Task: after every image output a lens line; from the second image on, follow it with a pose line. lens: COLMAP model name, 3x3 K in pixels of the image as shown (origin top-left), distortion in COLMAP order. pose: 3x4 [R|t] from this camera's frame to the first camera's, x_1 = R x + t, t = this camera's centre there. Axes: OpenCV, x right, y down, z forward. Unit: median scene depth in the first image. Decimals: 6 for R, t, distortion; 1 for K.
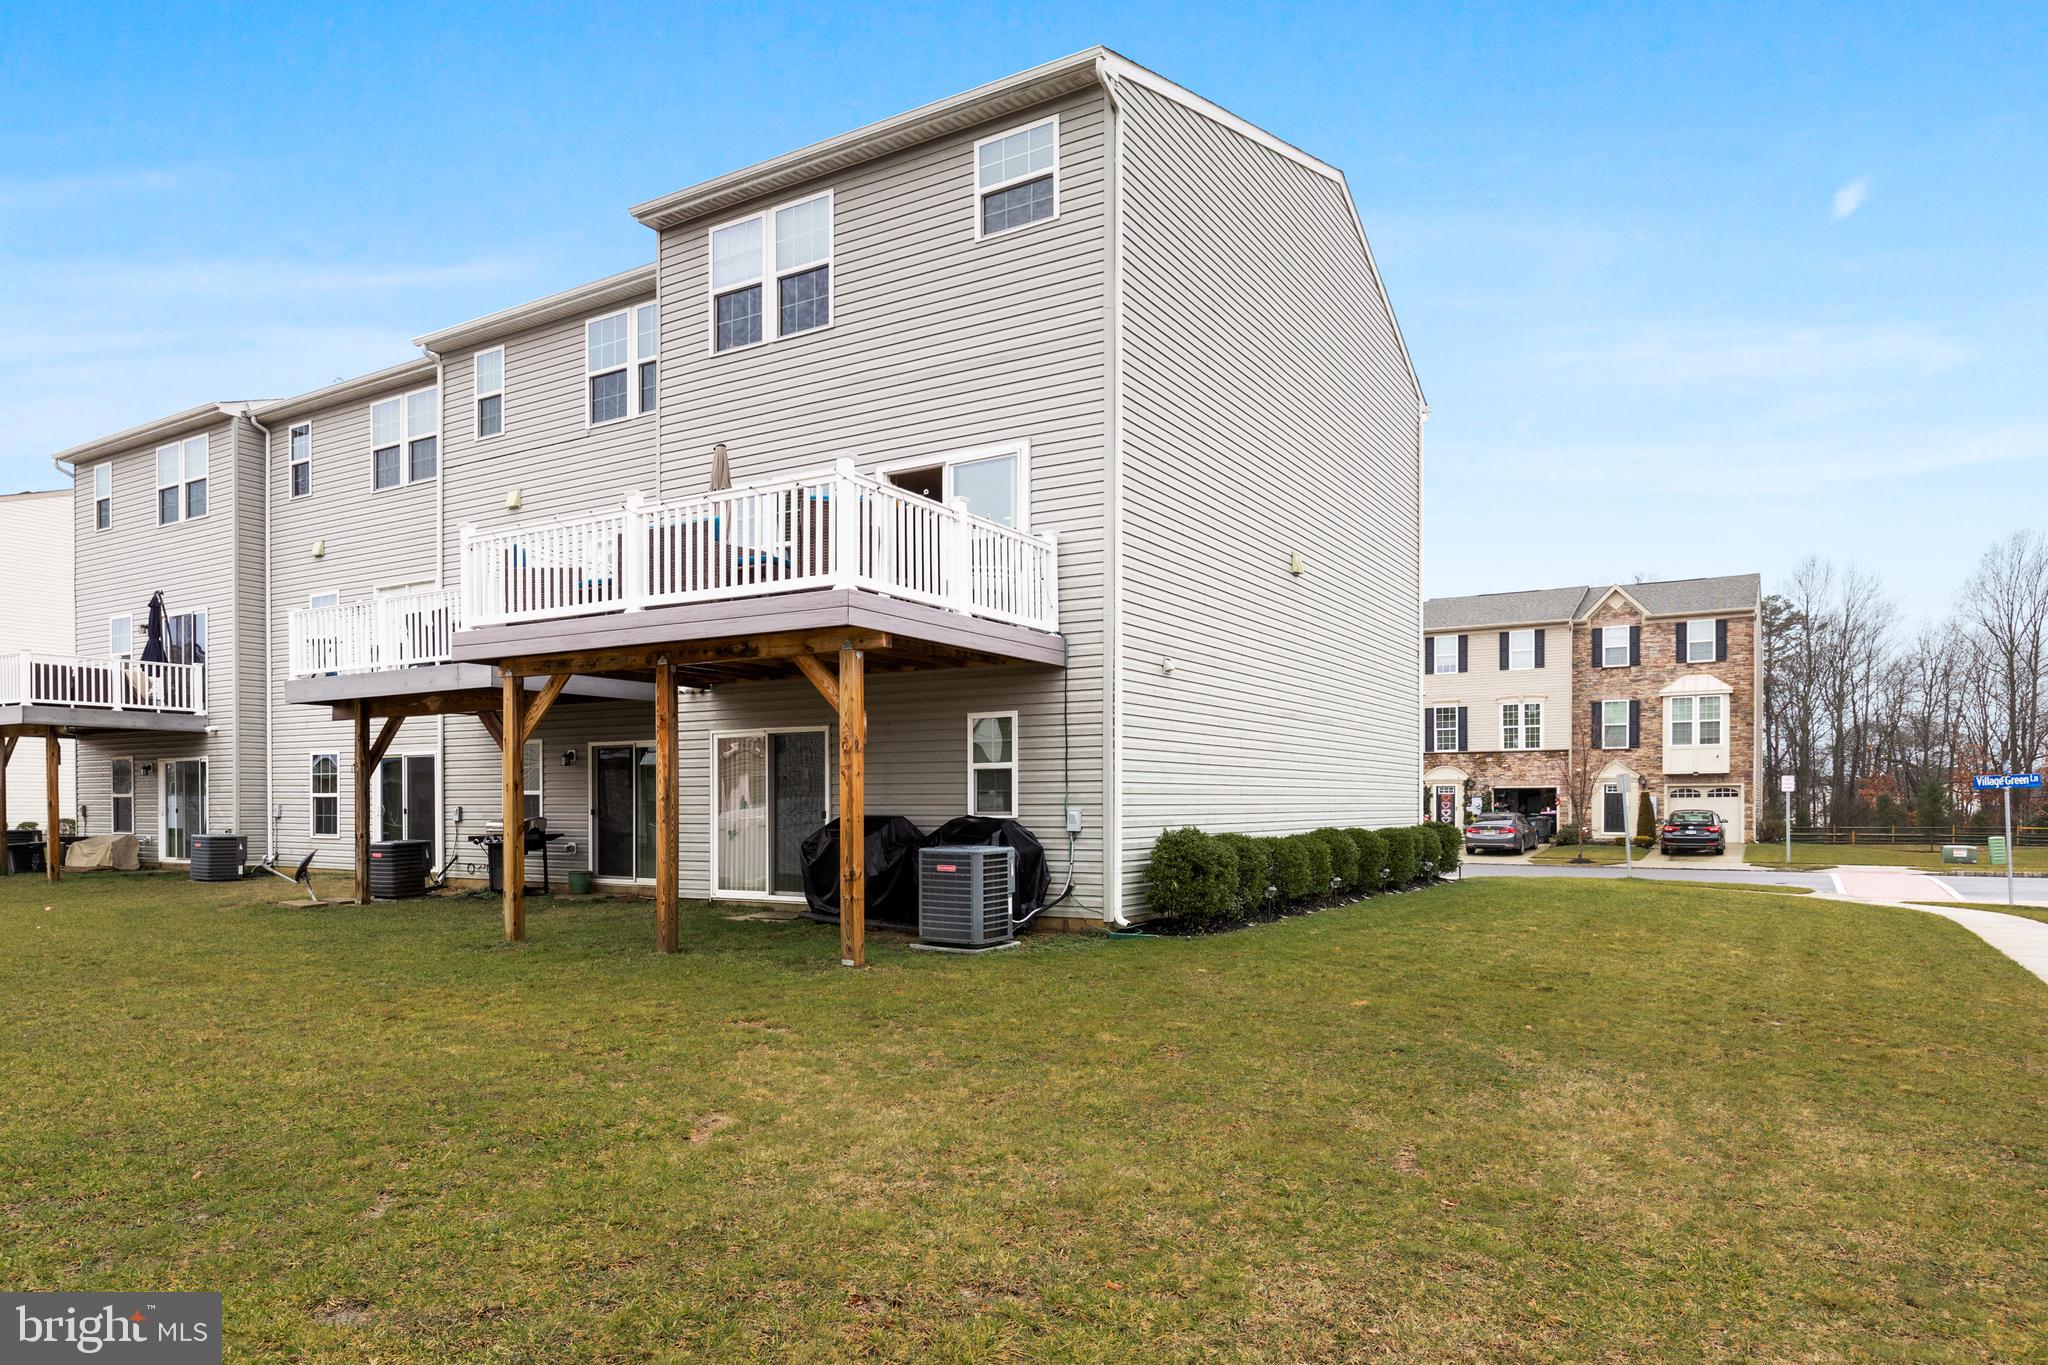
lens RADIAL K [[1119.0, 0, 1023.9], [0, 1119.0, 469.9], [0, 0, 1]] dist [0.037476, -0.000245]
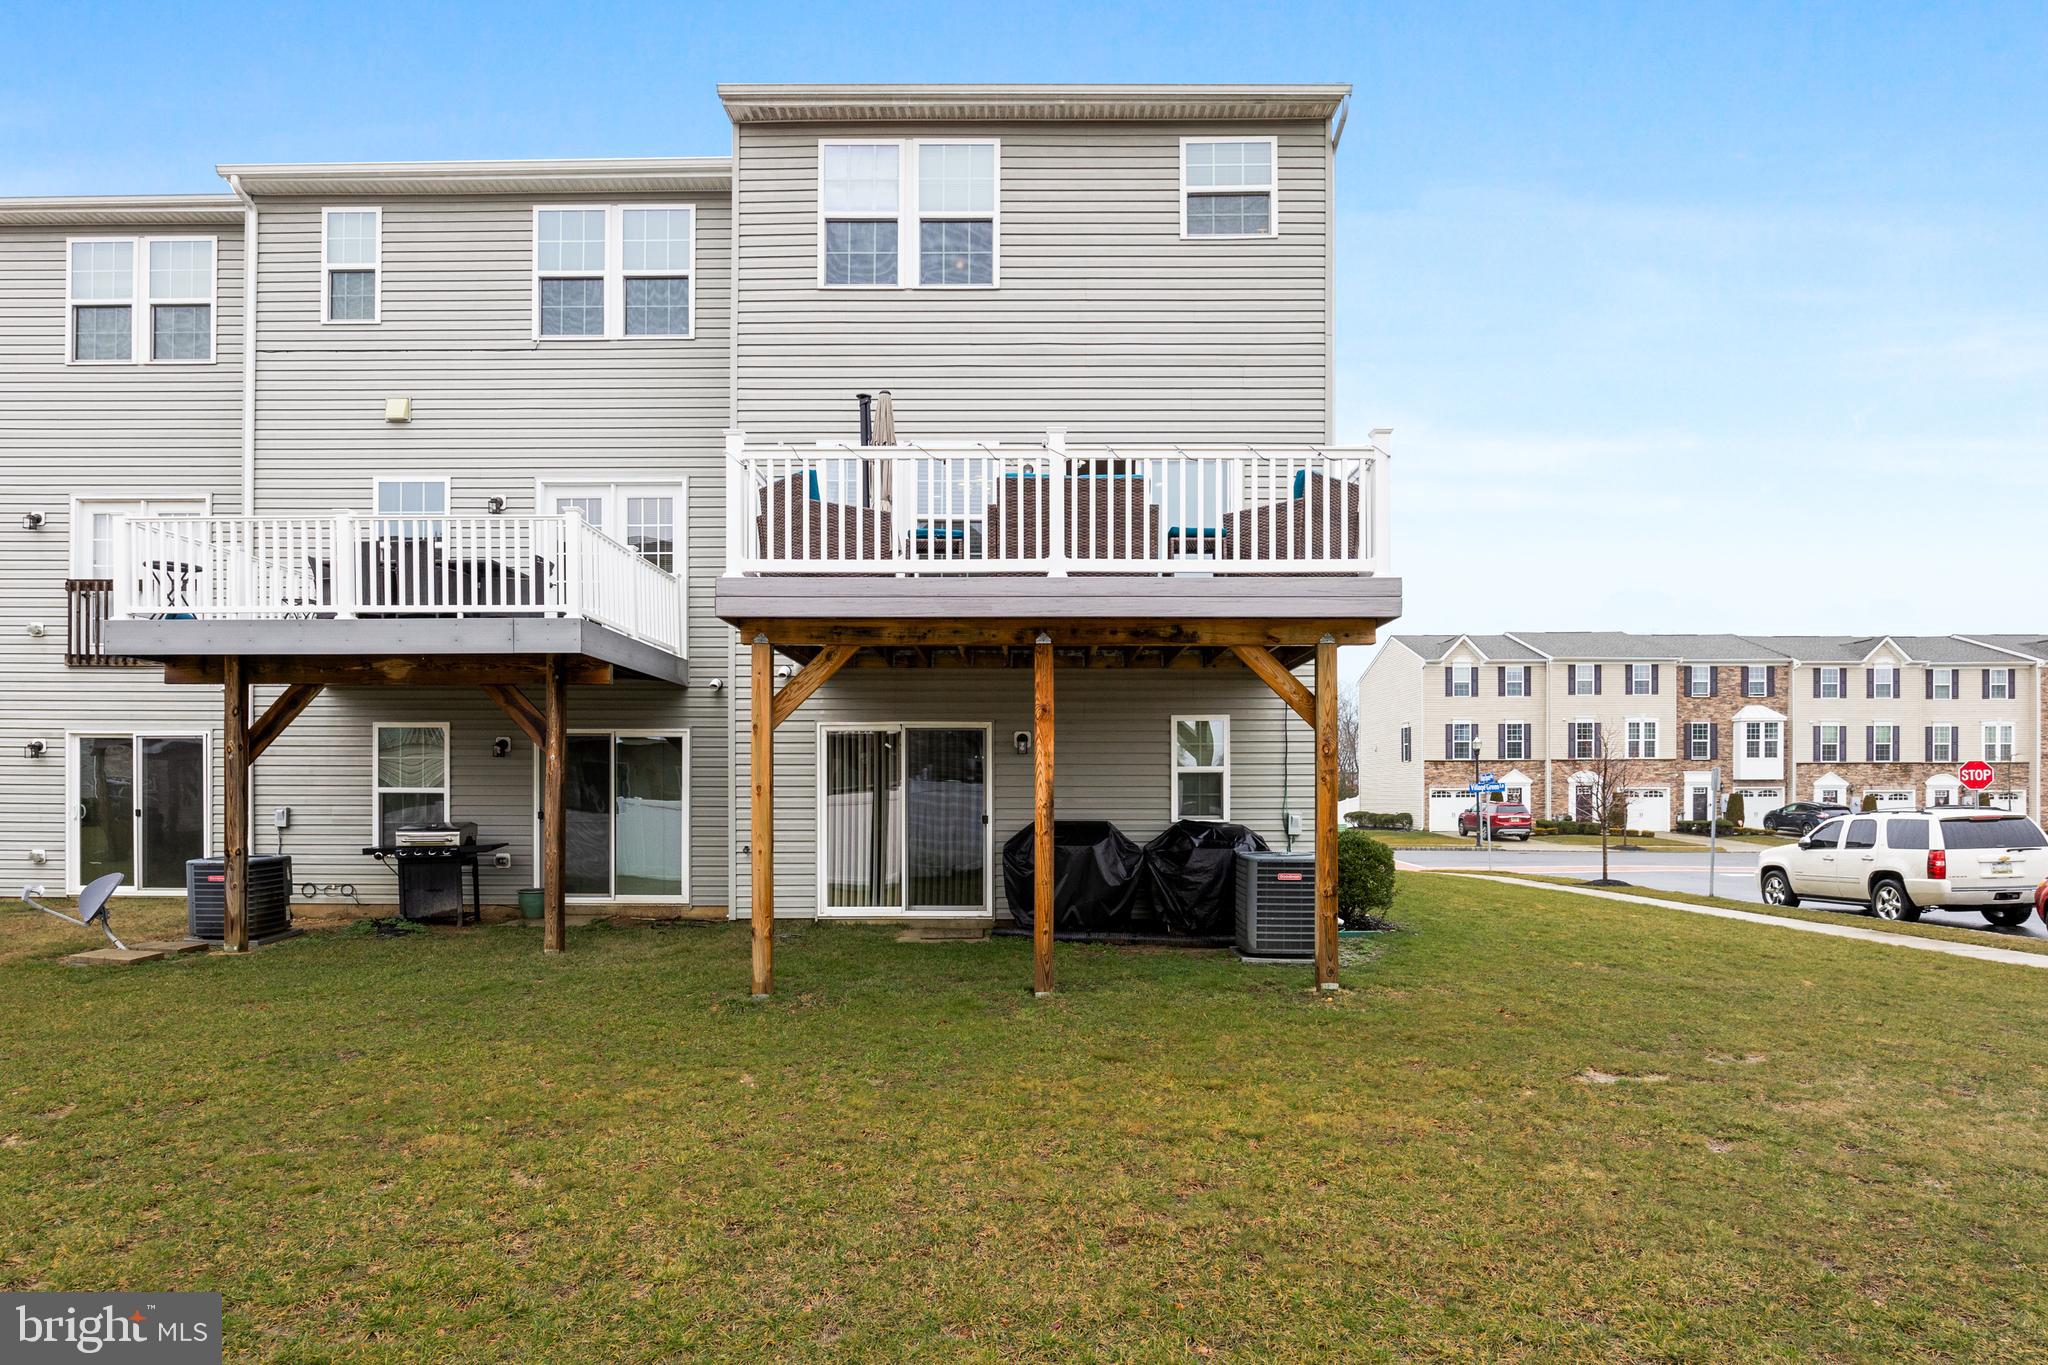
lens RADIAL K [[959.7, 0, 1024.1], [0, 959.7, 534.8], [0, 0, 1]] dist [-0.000633, -0.000768]
pose [[0.872477, 0.124909, 0.472421, -0.516575], [-0.136860, 0.990548, -0.009147, 0.078819], [-0.469098, -0.056675, 0.881326, 0.303474]]
